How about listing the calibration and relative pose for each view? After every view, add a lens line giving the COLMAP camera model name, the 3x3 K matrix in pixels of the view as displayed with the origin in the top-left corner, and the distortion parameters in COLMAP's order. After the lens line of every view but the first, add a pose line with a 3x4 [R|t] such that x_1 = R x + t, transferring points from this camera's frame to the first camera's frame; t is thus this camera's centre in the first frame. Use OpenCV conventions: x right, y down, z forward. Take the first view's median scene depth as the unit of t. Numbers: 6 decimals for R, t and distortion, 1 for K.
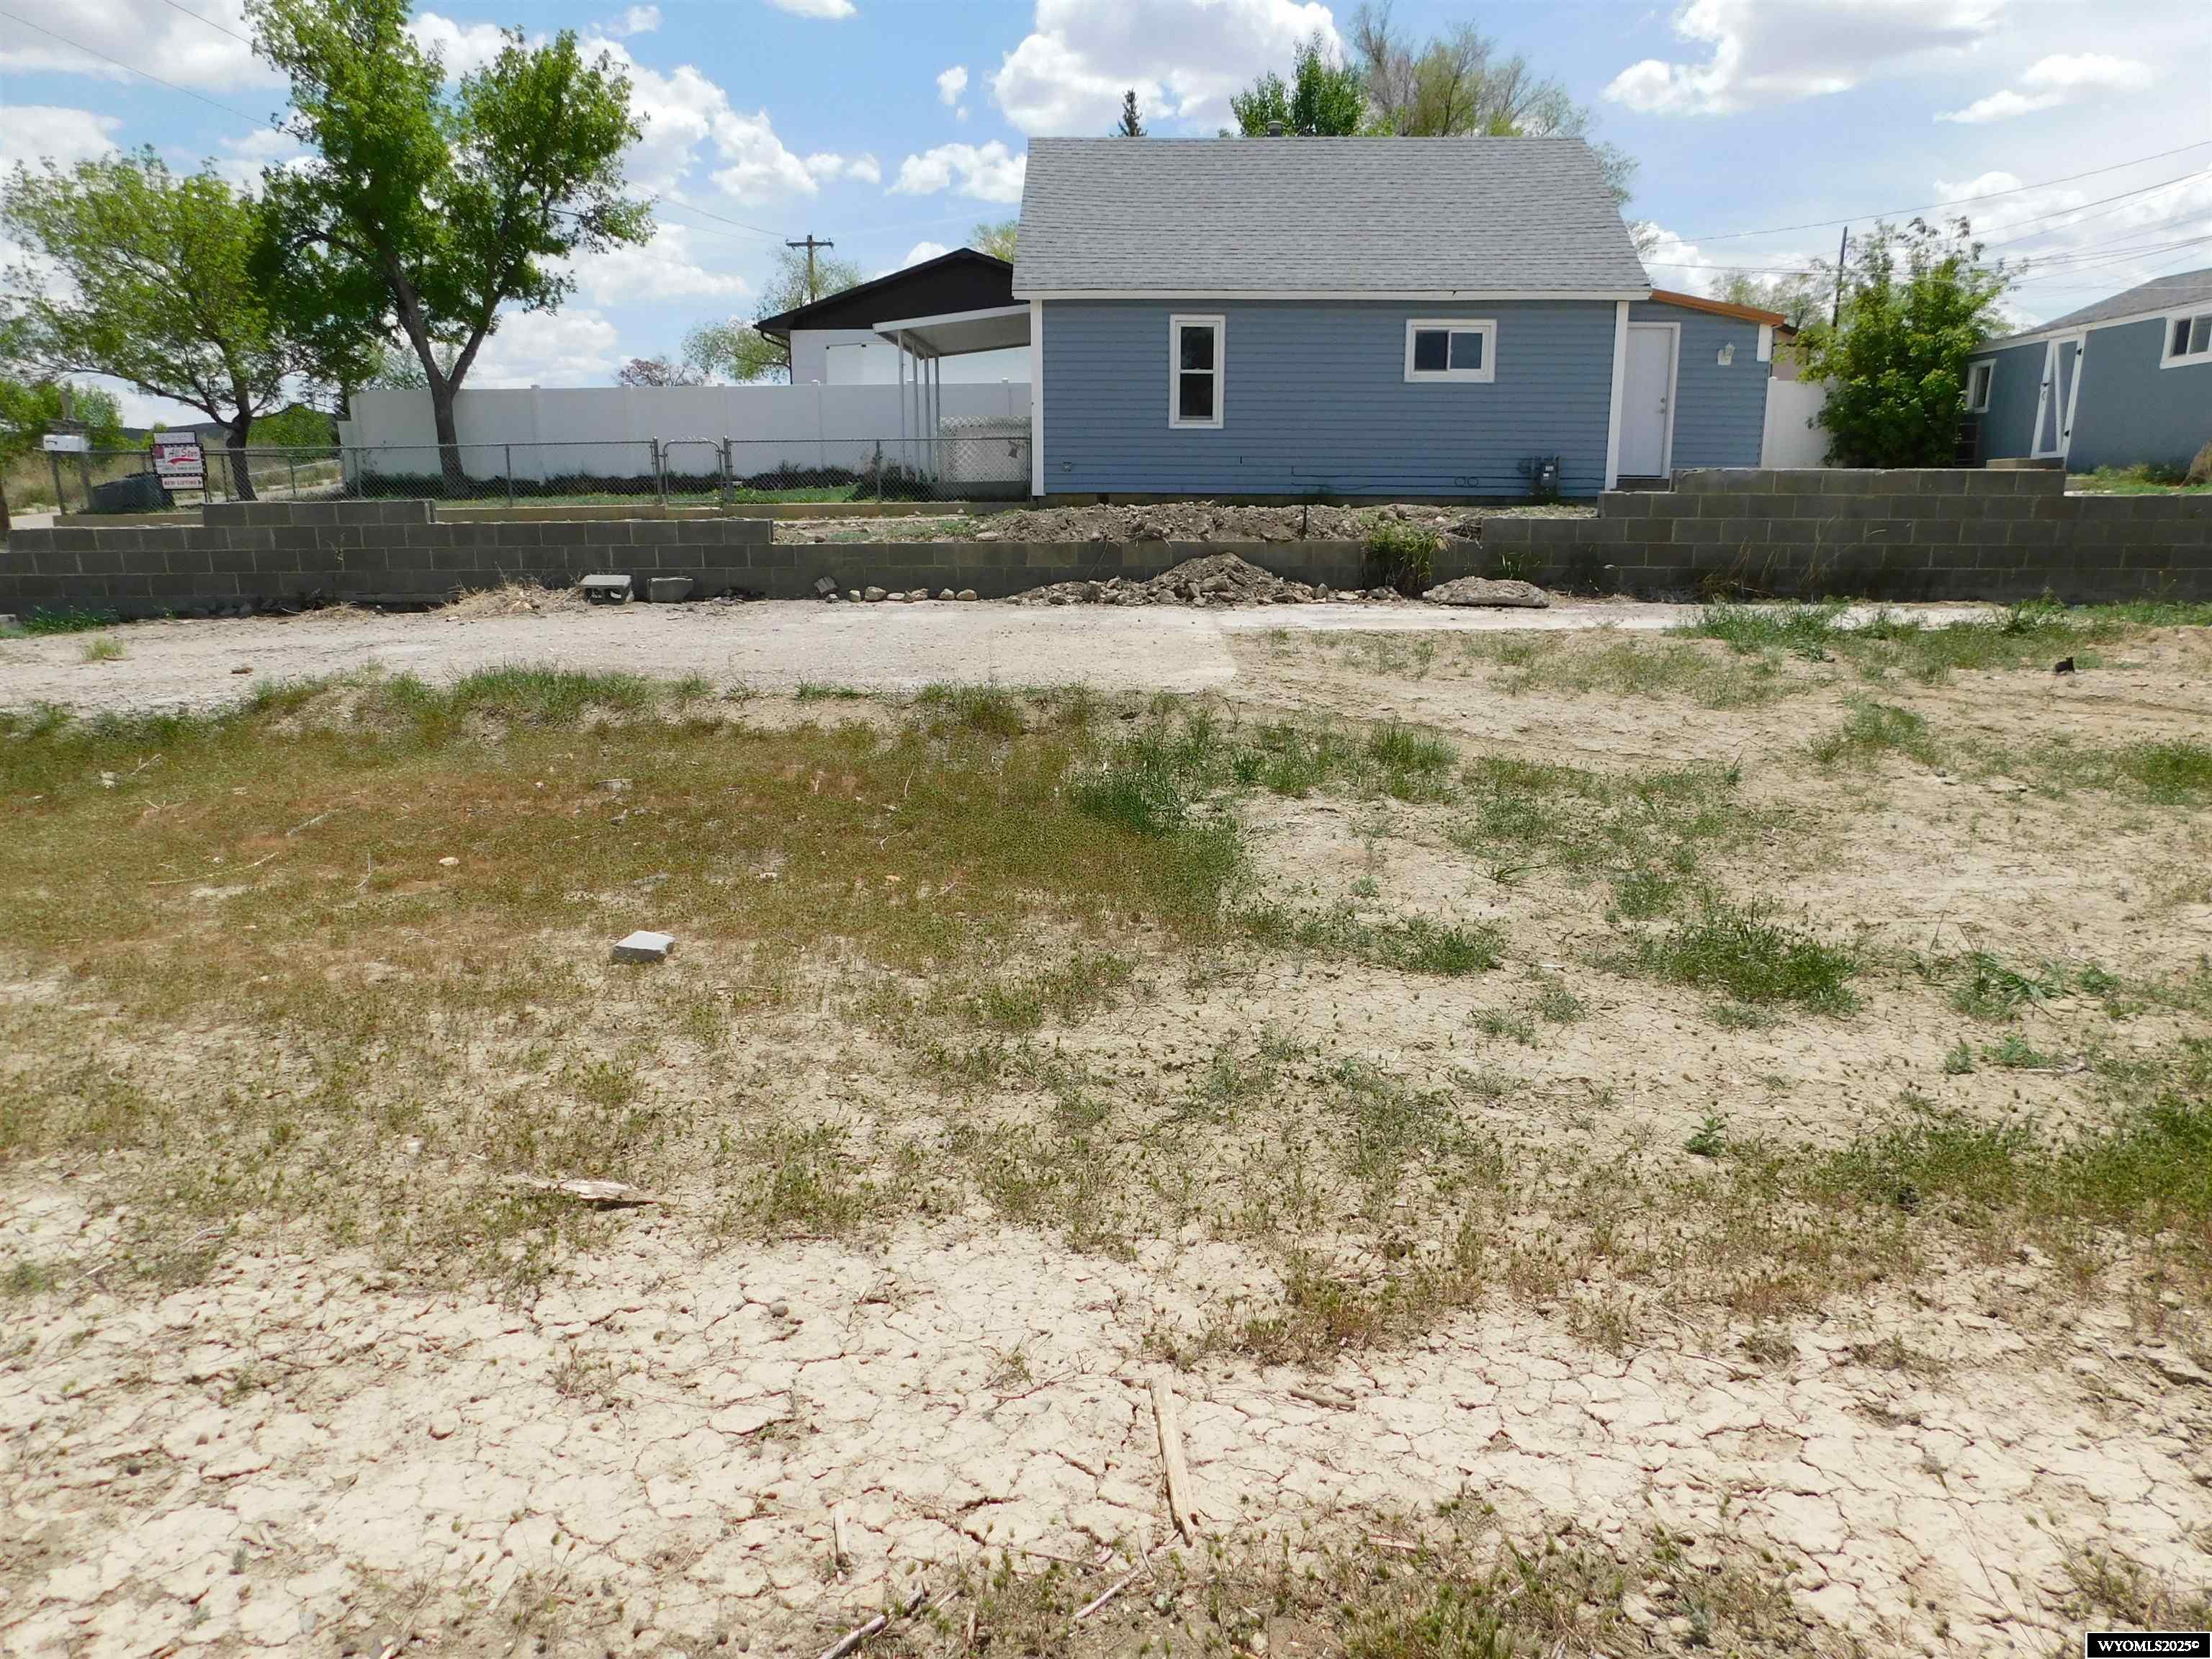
lens RADIAL K [[1441.0, 0, 1107.4], [0, 1441.0, 852.8], [0, 0, 1]] dist [-0.071240, 0.048102]
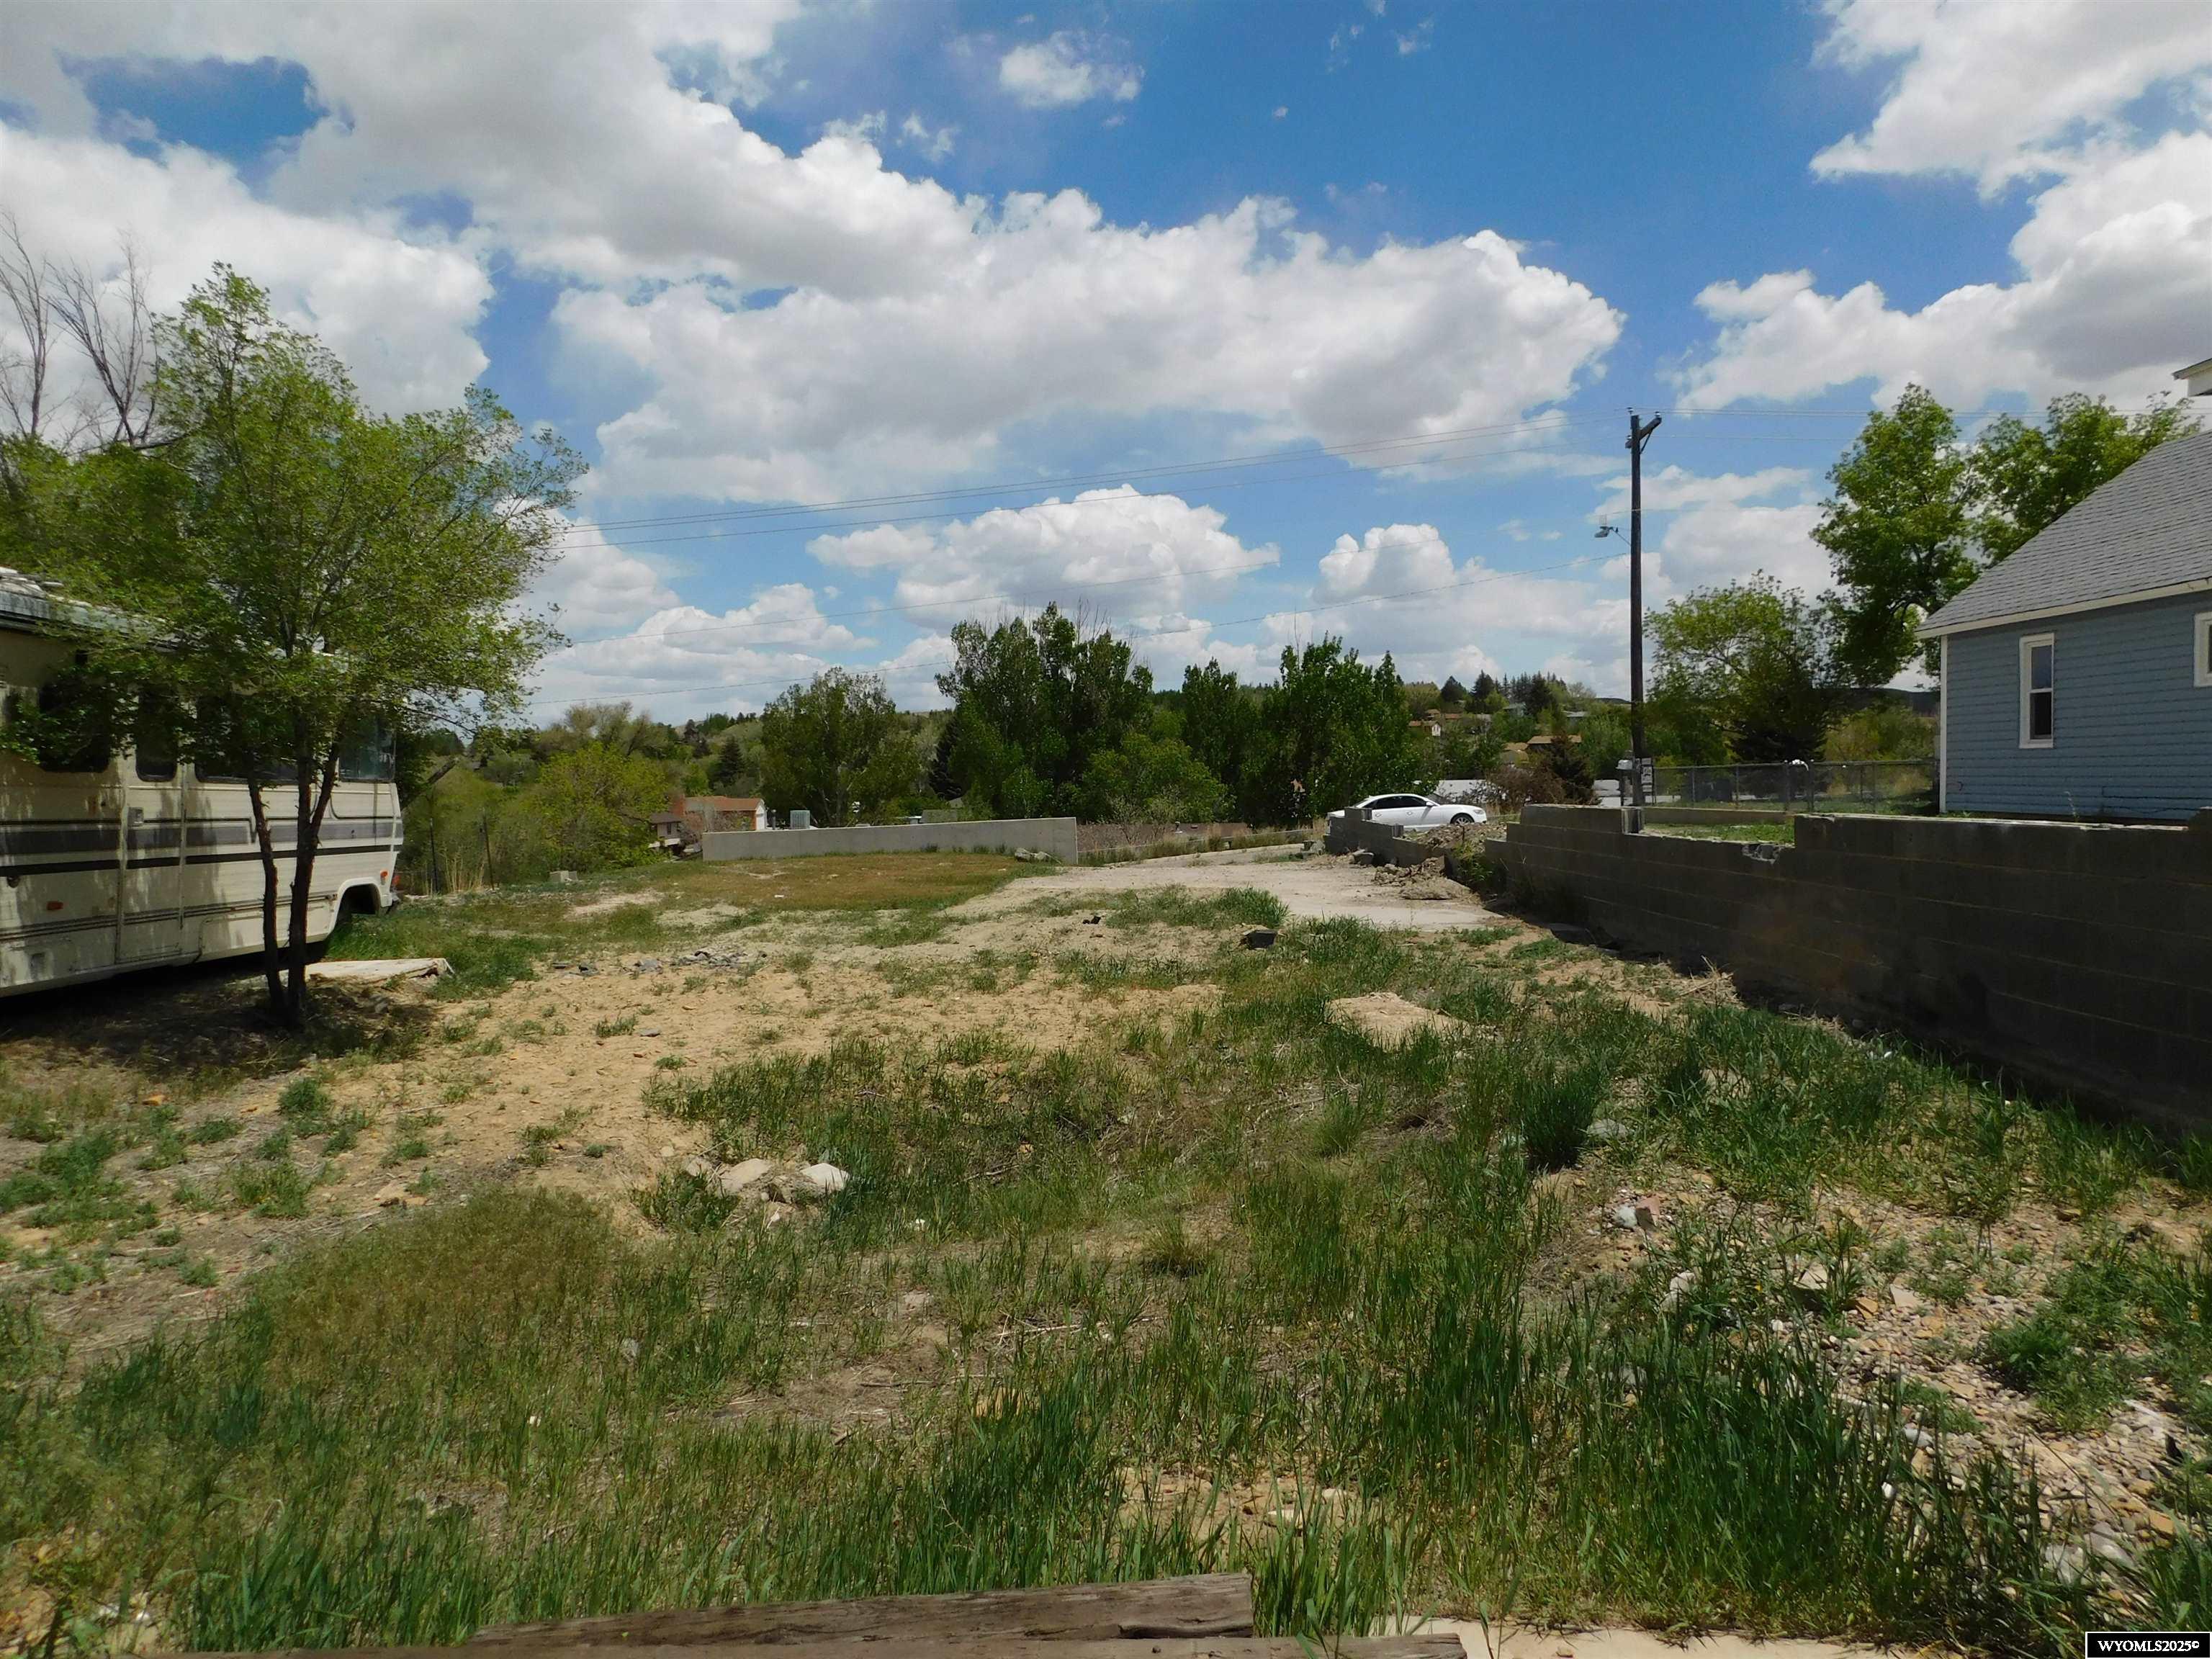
lens RADIAL K [[1467.0, 0, 1110.8], [0, 1467.0, 833.2], [0, 0, 1]] dist [0.037159, -0.000865]
pose [[0.039841, 0.035554, -0.998573, 1.572182], [-0.237414, 0.971084, 0.025103, -0.184651], [0.970591, 0.236075, 0.047130, 0.564637]]
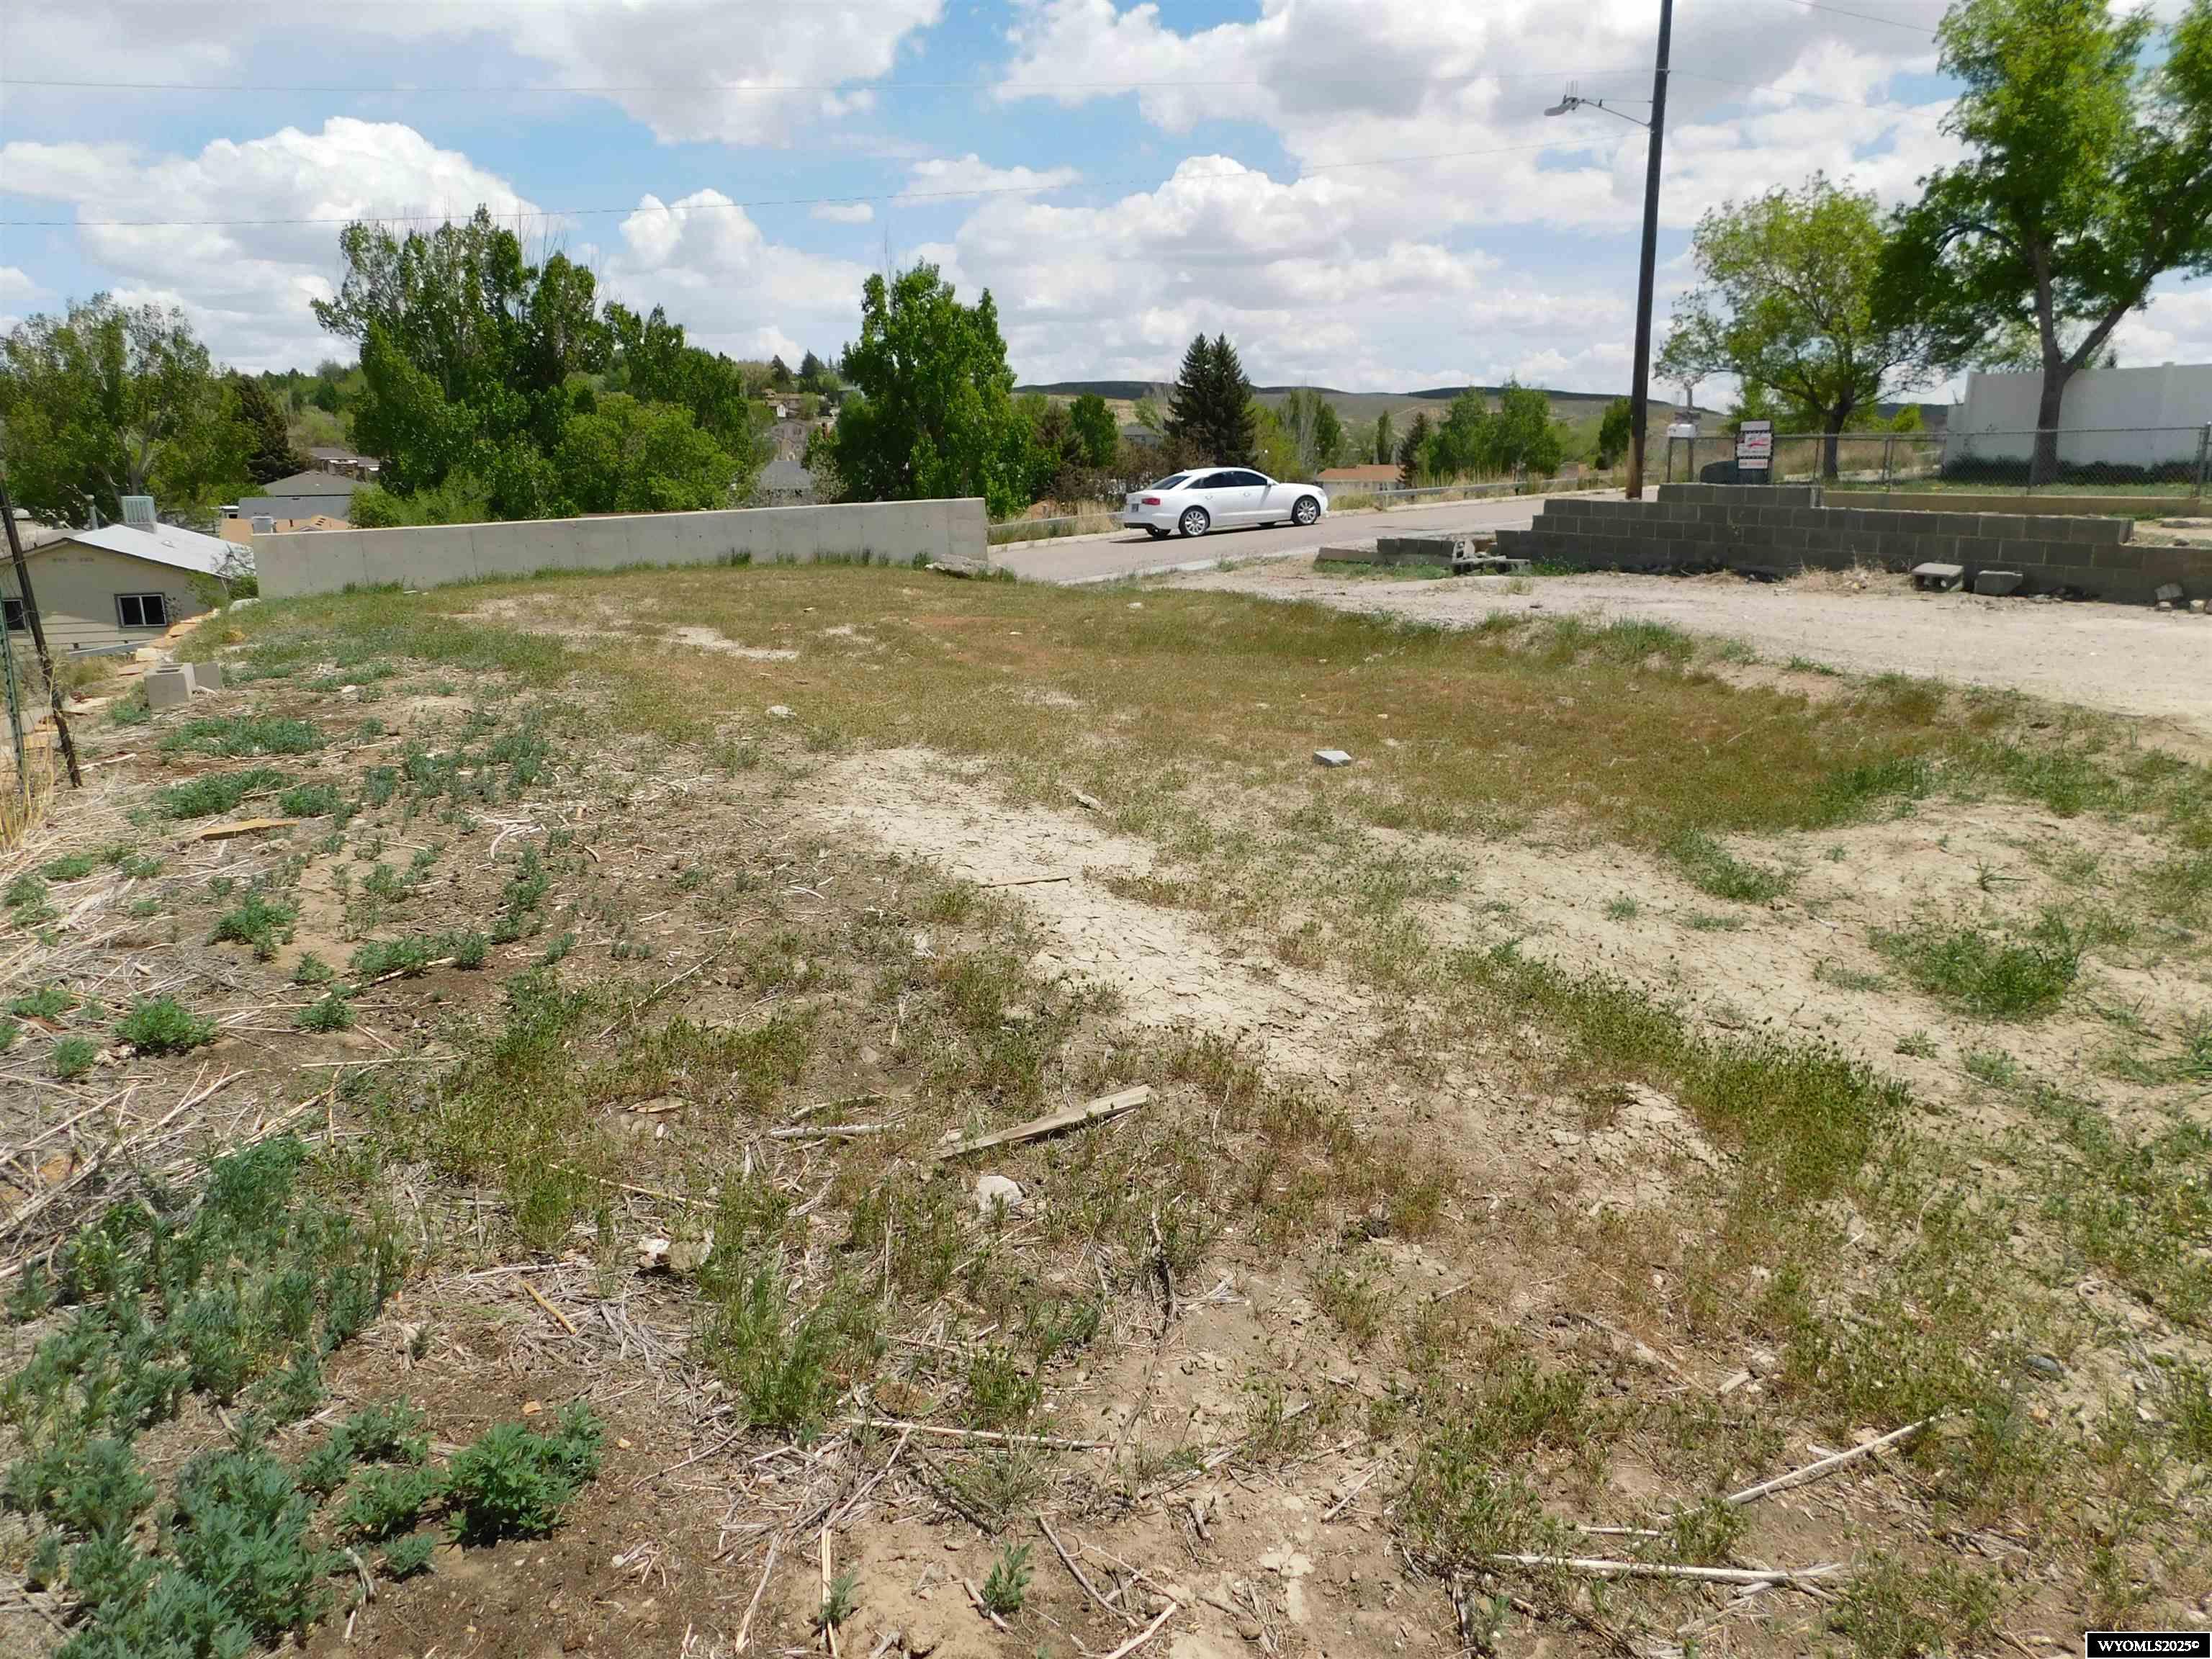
lens RADIAL K [[1441.0, 0, 1118.4], [0, 1441.0, 833.6], [0, 0, 1]] dist [-0.071240, 0.048102]
pose [[0.478309, 0.221627, -0.849766, 0.219424], [-0.219638, 0.967069, 0.128593, -0.002772], [0.850282, 0.125133, 0.511236, -0.015685]]
